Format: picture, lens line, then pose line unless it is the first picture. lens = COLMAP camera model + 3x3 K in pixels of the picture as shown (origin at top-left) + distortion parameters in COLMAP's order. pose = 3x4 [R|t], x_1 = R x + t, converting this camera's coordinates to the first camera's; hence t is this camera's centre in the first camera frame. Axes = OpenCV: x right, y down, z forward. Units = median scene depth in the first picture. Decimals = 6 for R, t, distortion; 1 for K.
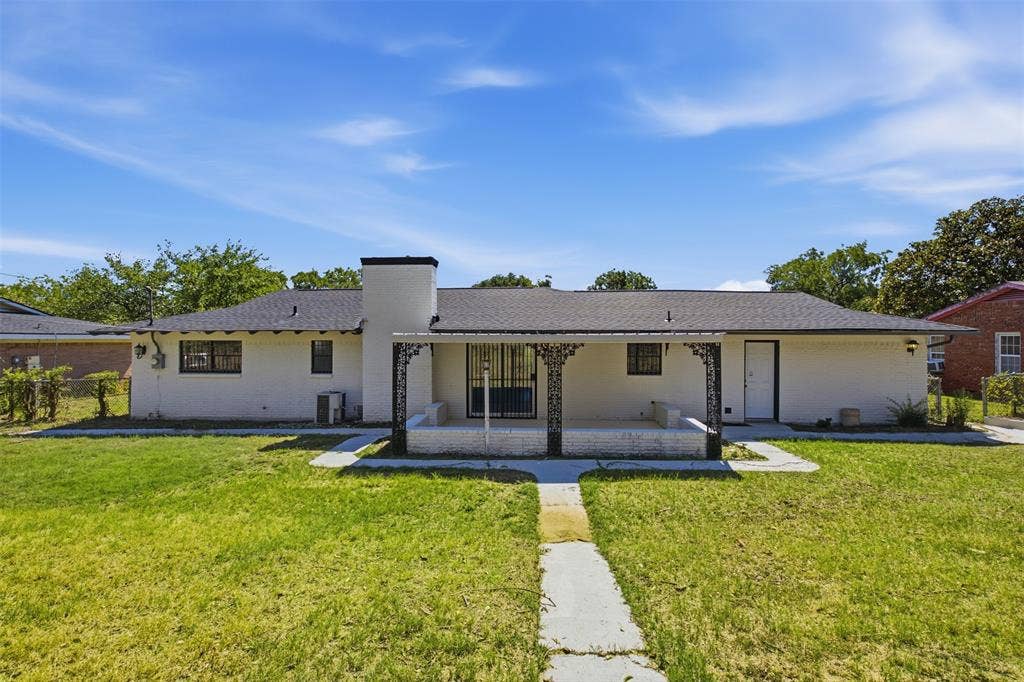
lens RADIAL K [[466.0, 0, 508.1], [0, 466.0, 337.5], [0, 0, 1]] dist [-0.002531, -0.000042]
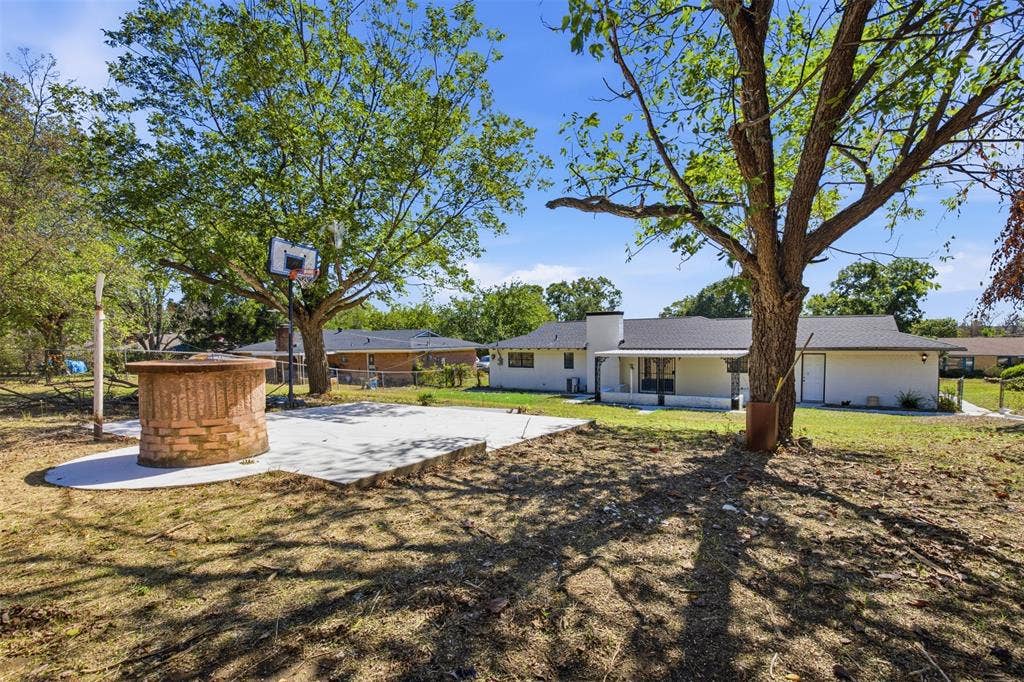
lens RADIAL K [[466.7, 0, 507.6], [0, 466.7, 364.5], [0, 0, 1]] dist [-0.004578, 0.000003]
pose [[0.867548, 0.013710, -0.497164, 0.417630], [0.020287, 0.997813, 0.062916, -0.081105], [0.496939, -0.064669, 0.865372, -0.983112]]
